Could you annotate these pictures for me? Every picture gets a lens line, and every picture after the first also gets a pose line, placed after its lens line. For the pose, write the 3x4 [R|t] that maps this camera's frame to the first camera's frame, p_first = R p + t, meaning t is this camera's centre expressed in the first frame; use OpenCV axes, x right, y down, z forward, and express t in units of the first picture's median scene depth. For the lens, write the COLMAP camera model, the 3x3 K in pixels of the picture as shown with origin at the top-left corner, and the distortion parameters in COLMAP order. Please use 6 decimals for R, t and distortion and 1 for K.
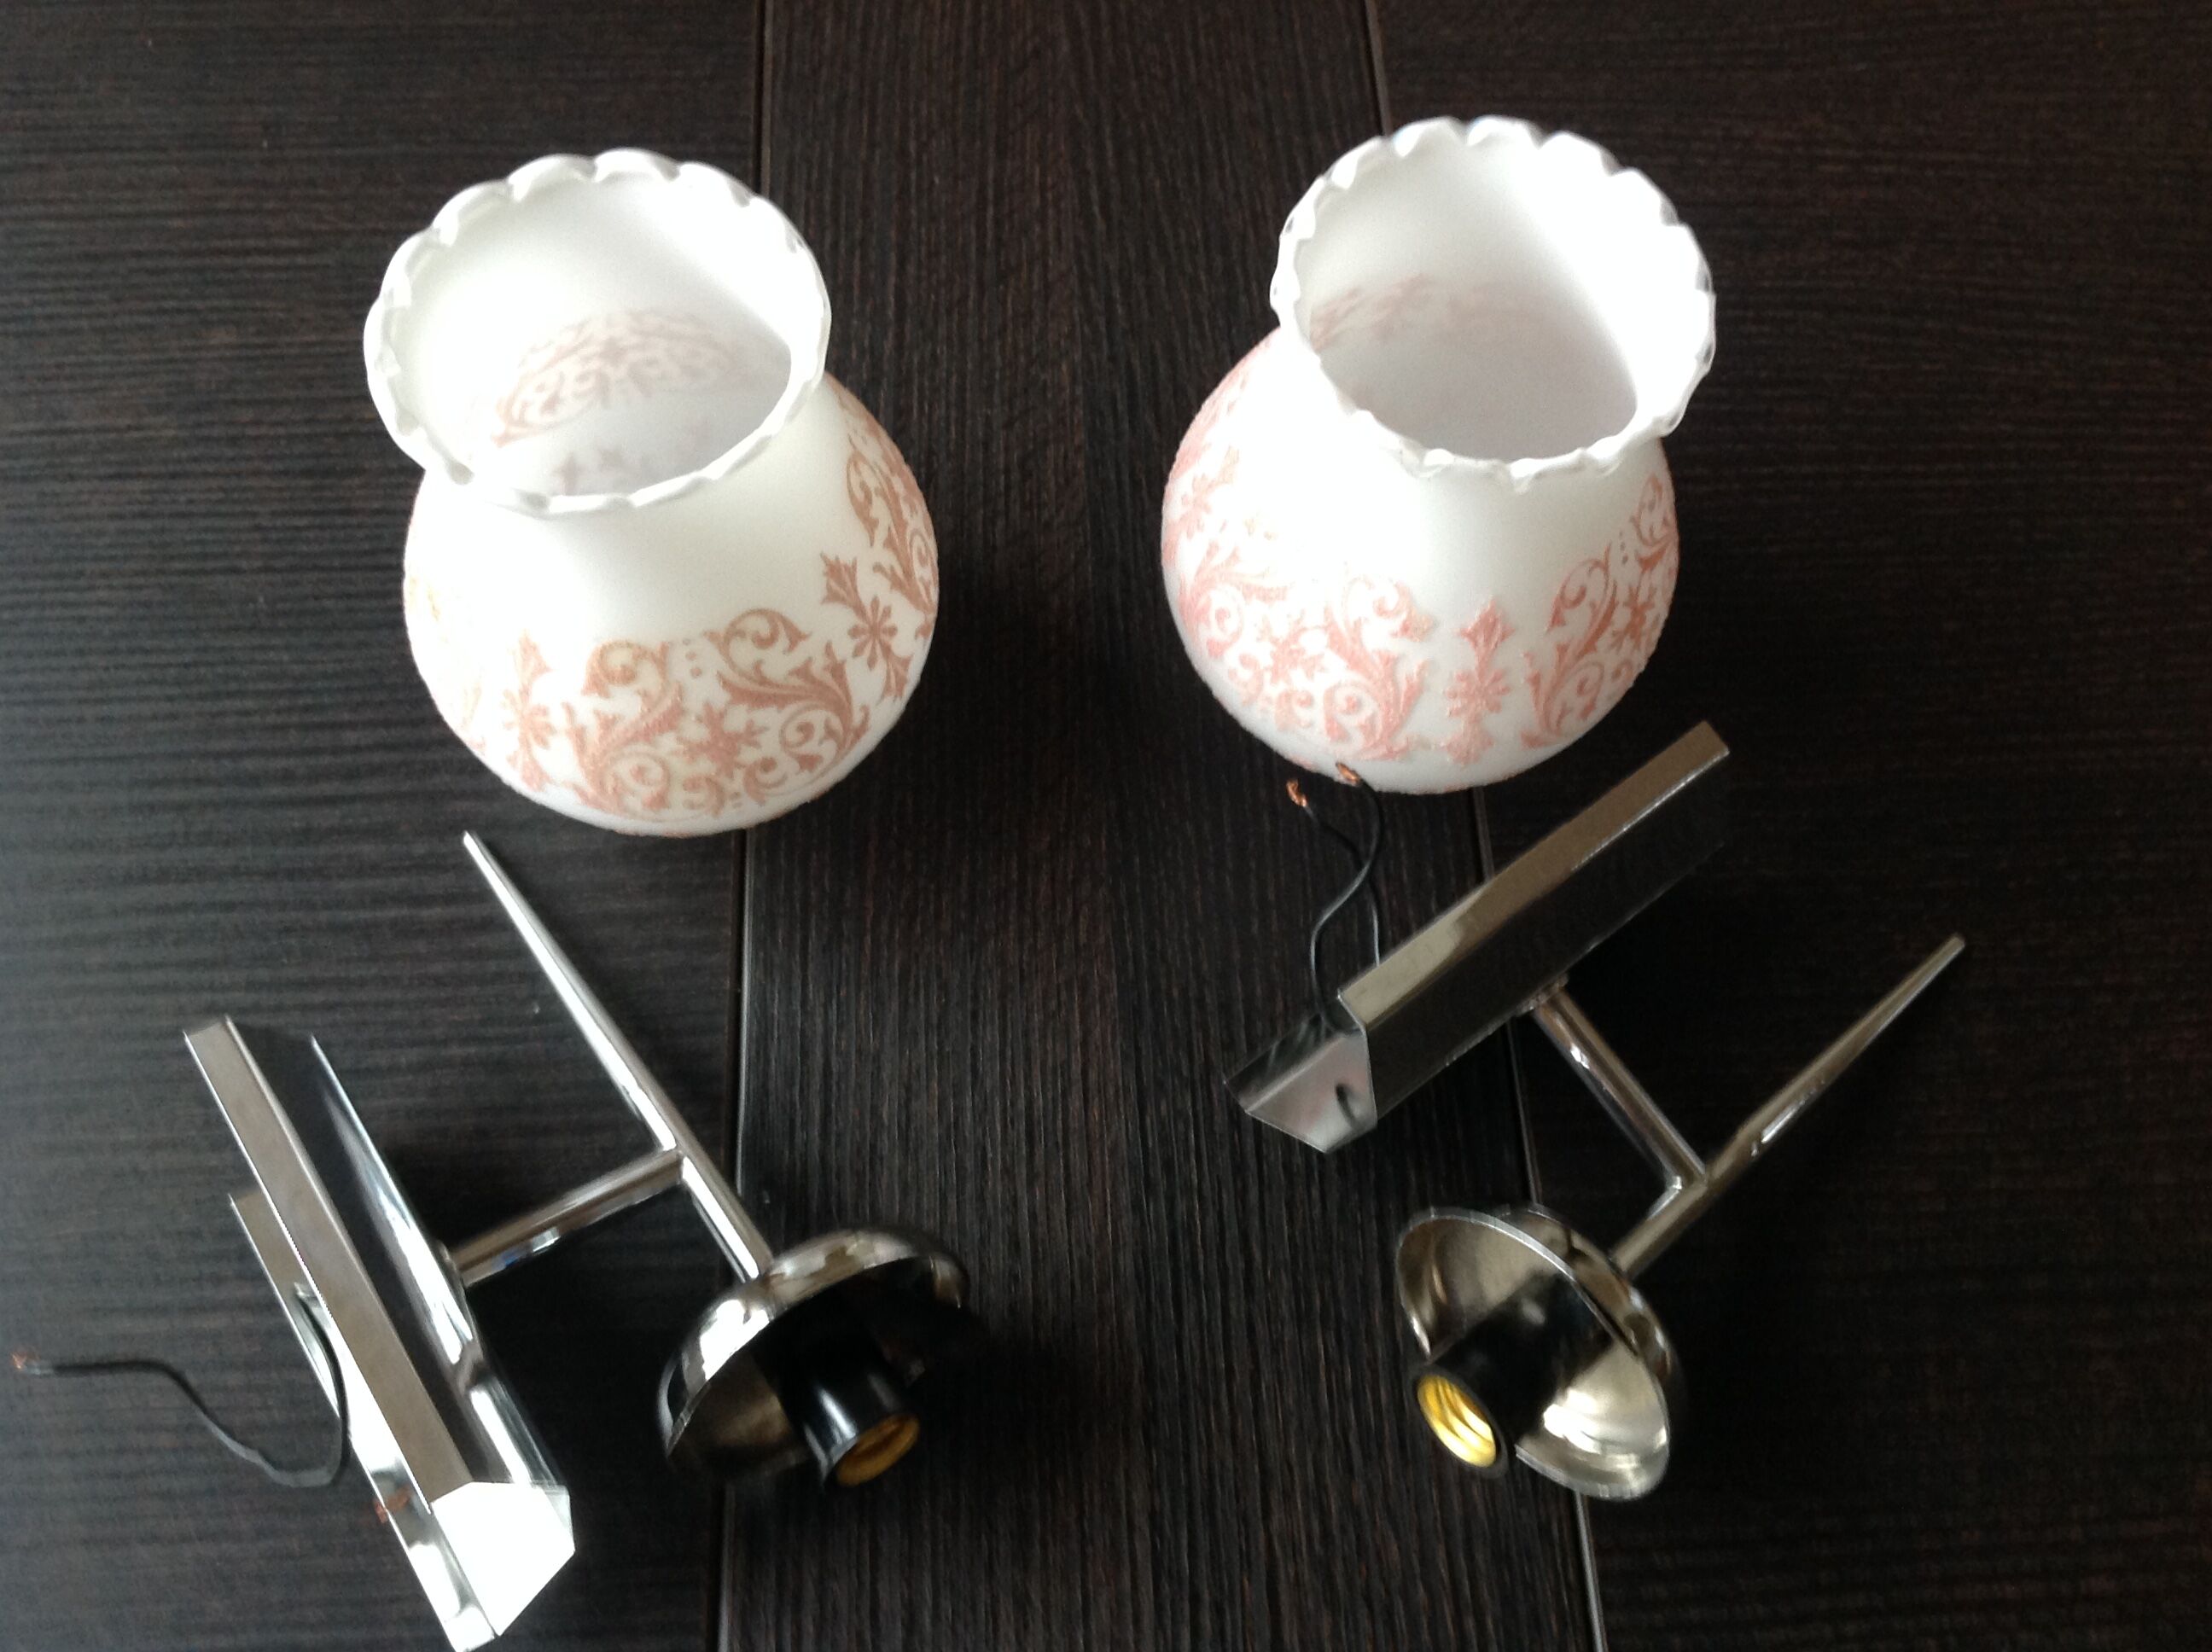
lens RADIAL K [[2274.9, 0, 986.1], [0, 2274.9, 826.9], [0, 0, 1]] dist [-0.049797, -0.014844]
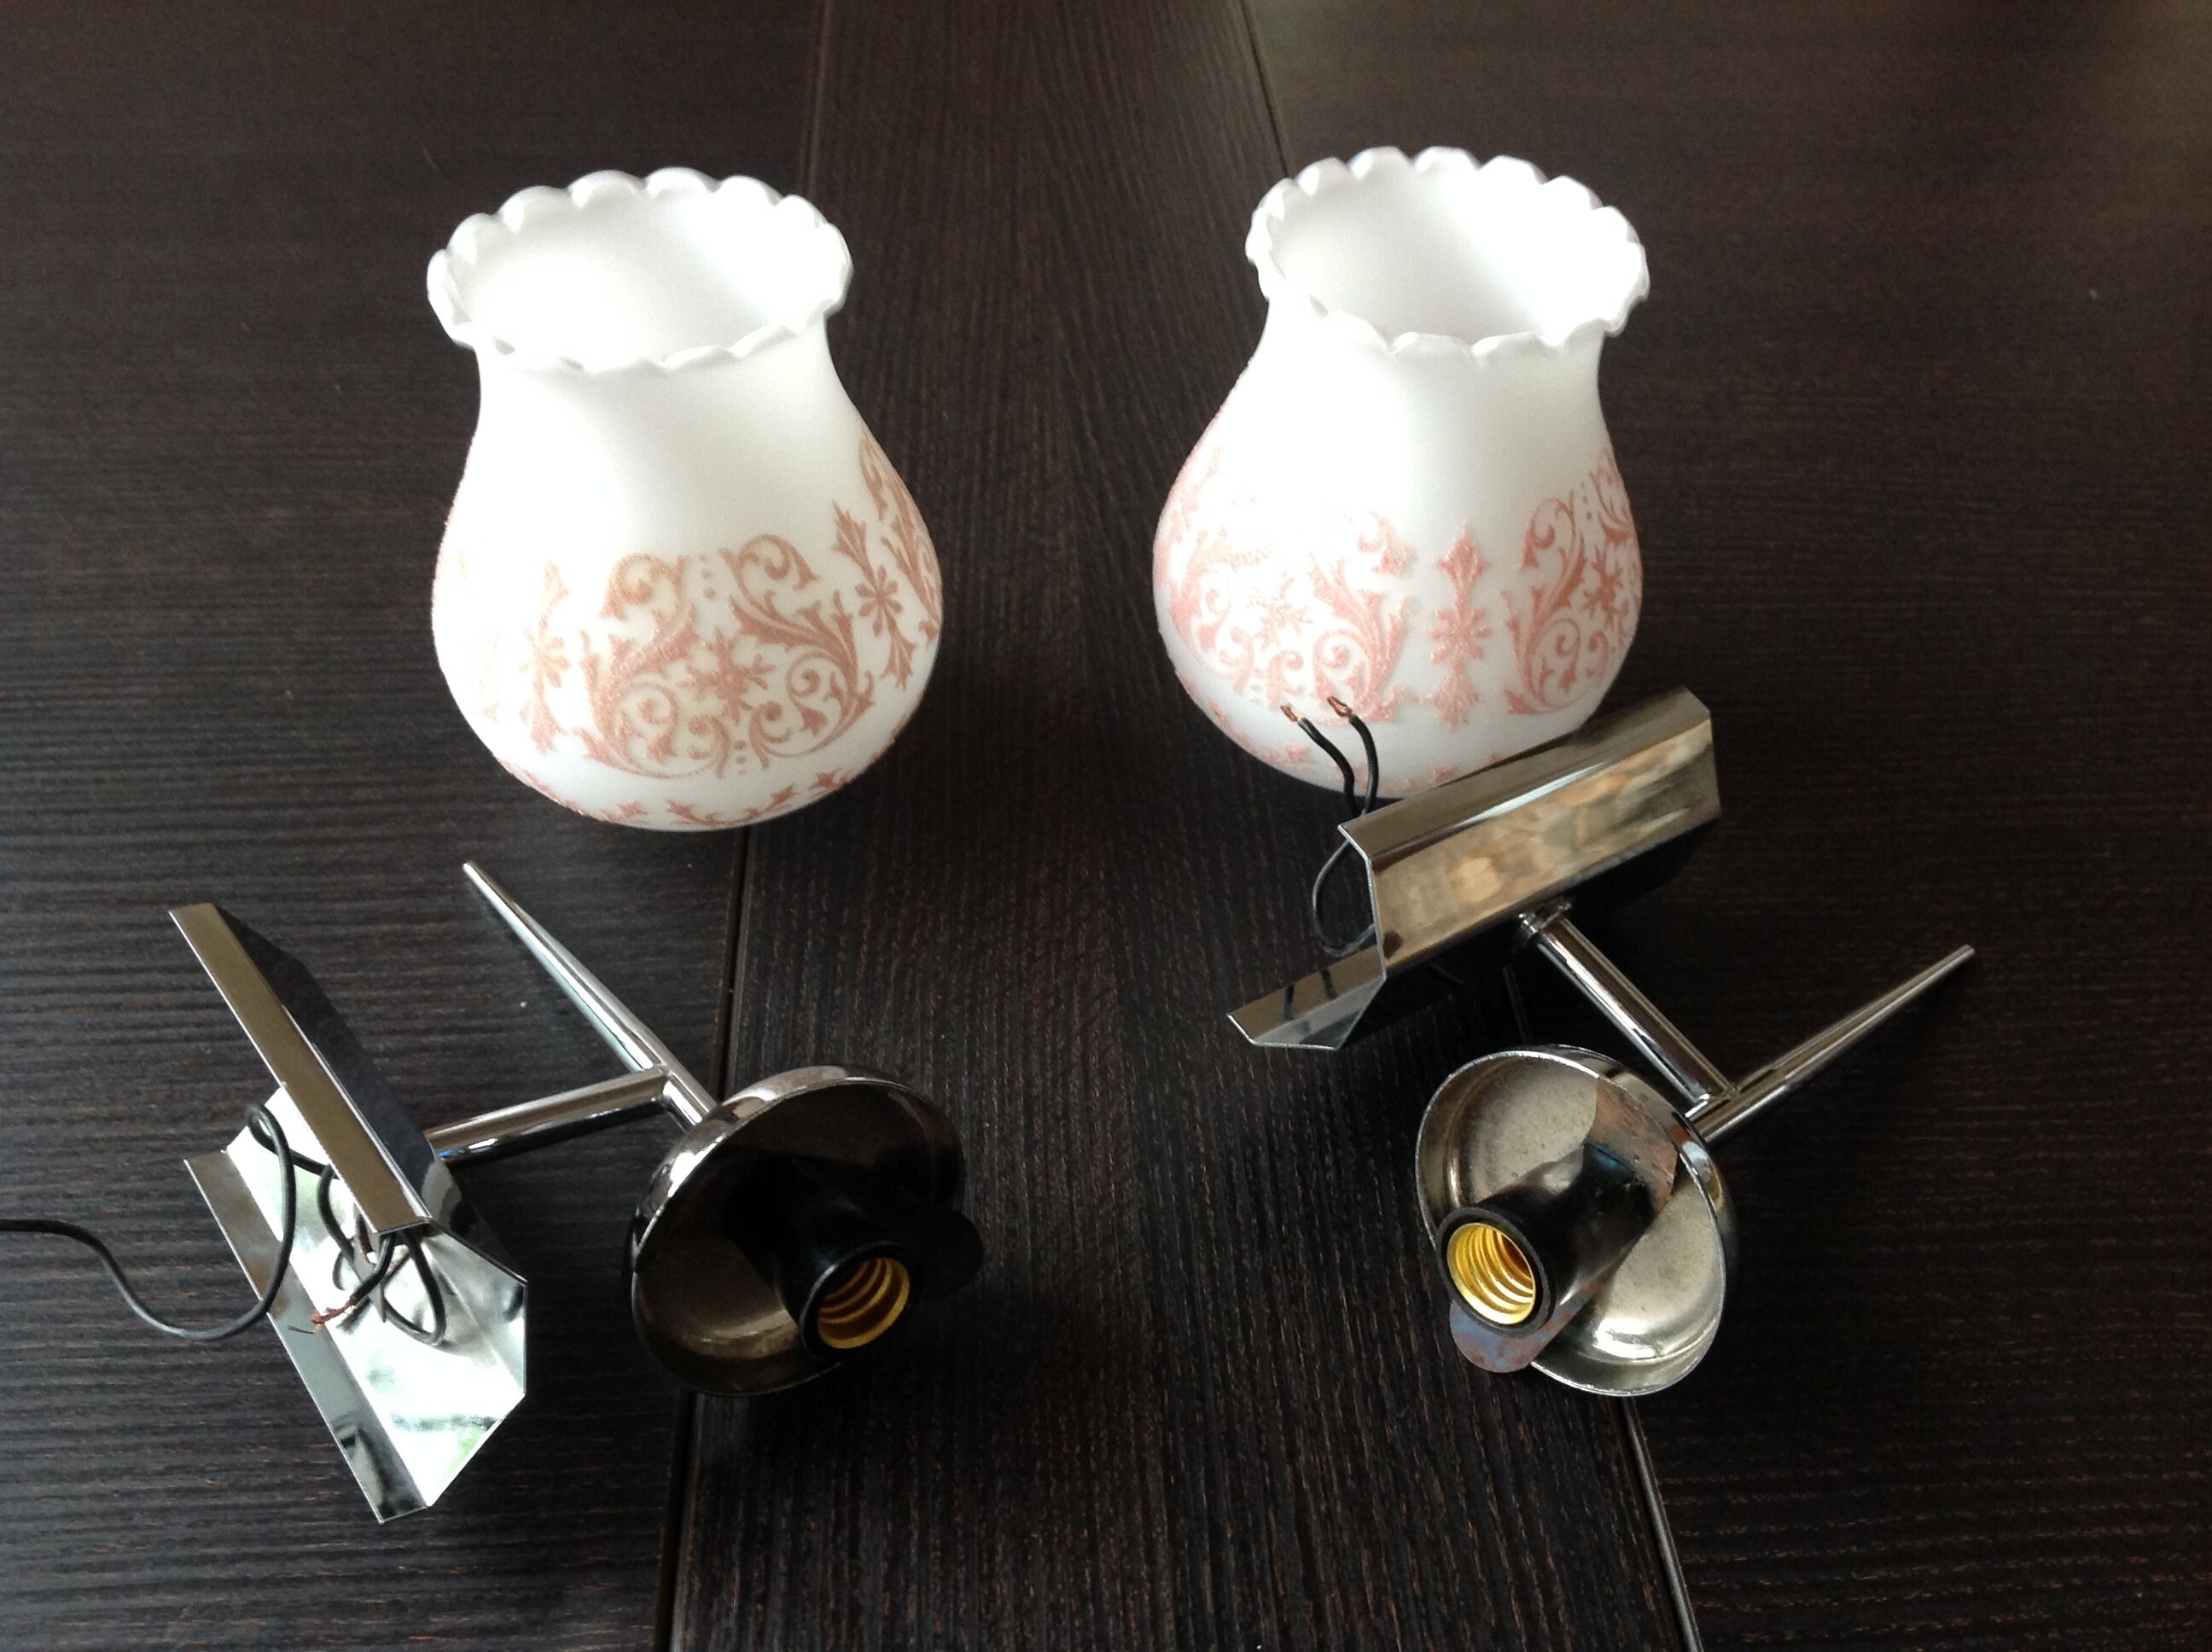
lens RADIAL K [[2256.6, 0, 993.6], [0, 2256.6, 826.6], [0, 0, 1]] dist [-0.048082, -0.005940]
pose [[0.999946, 0.009561, 0.004156, -0.000547], [-0.007227, 0.923047, -0.384619, 0.407127], [-0.007514, 0.384568, 0.923066, 0.080189]]
